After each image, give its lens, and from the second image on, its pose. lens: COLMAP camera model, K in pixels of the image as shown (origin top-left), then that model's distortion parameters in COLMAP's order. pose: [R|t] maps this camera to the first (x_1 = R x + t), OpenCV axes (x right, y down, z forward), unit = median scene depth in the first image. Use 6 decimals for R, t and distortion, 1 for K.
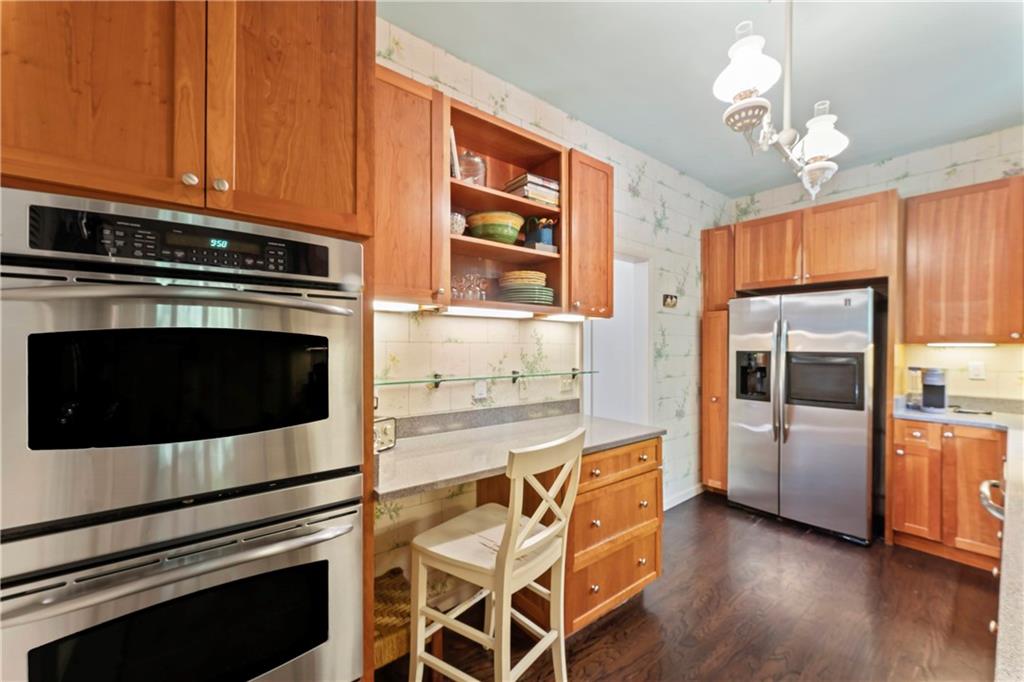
lens RADIAL K [[412.3, 0, 511.8], [0, 412.3, 346.5], [0, 0, 1]] dist [0.011014, -0.000703]
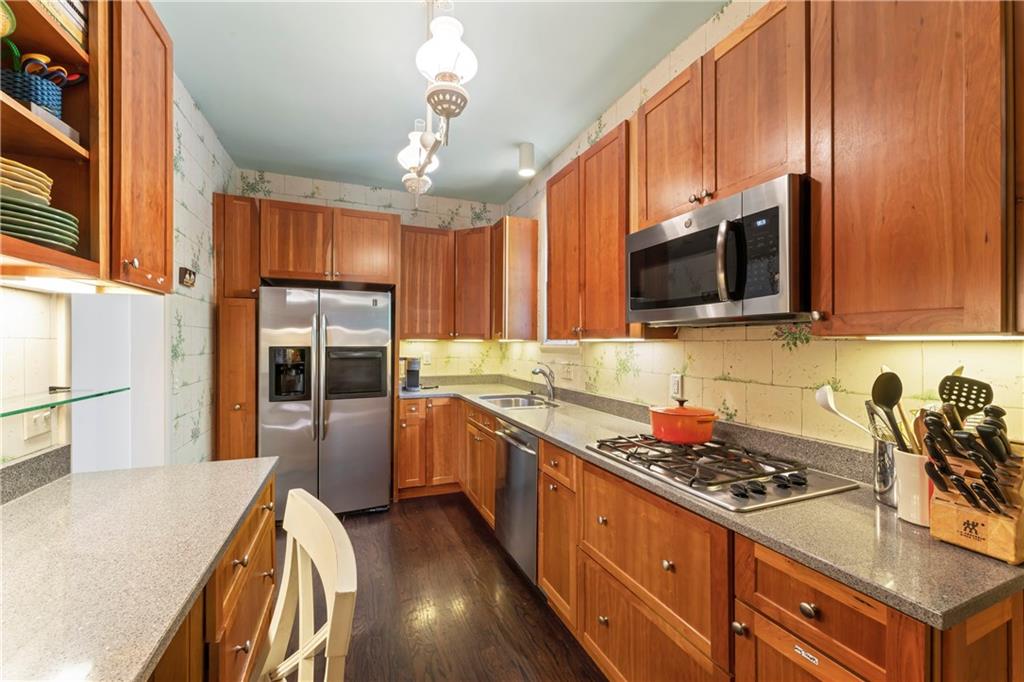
lens RADIAL K [[412.3, 0, 512.7], [0, 412.3, 342.1], [0, 0, 1]] dist [0.011014, -0.000703]
pose [[0.303675, -0.004125, 0.952767, -0.145024], [0.000275, 0.999991, 0.004241, -0.003144], [-0.952776, -0.001026, 0.303673, 0.281633]]
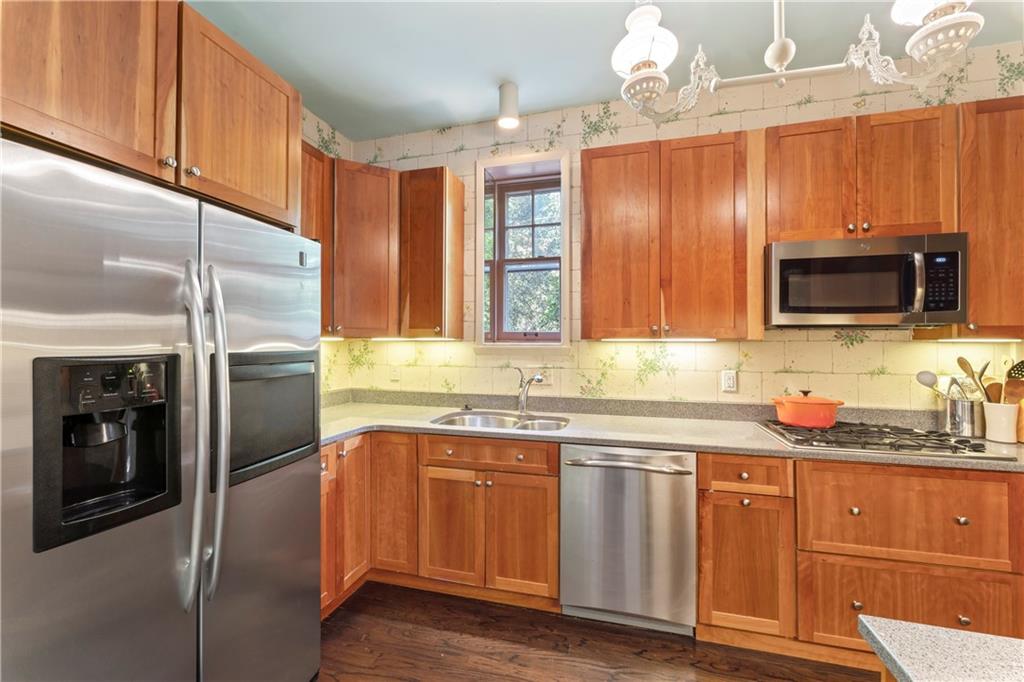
lens RADIAL K [[412.3, 0, 510.4], [0, 412.3, 338.7], [0, 0, 1]] dist [0.011014, -0.000703]
pose [[-0.577794, -0.000460, 0.816182, 0.200764], [-0.004539, 0.999986, -0.002650, -0.002668], [-0.816170, -0.005236, -0.577788, 1.035919]]
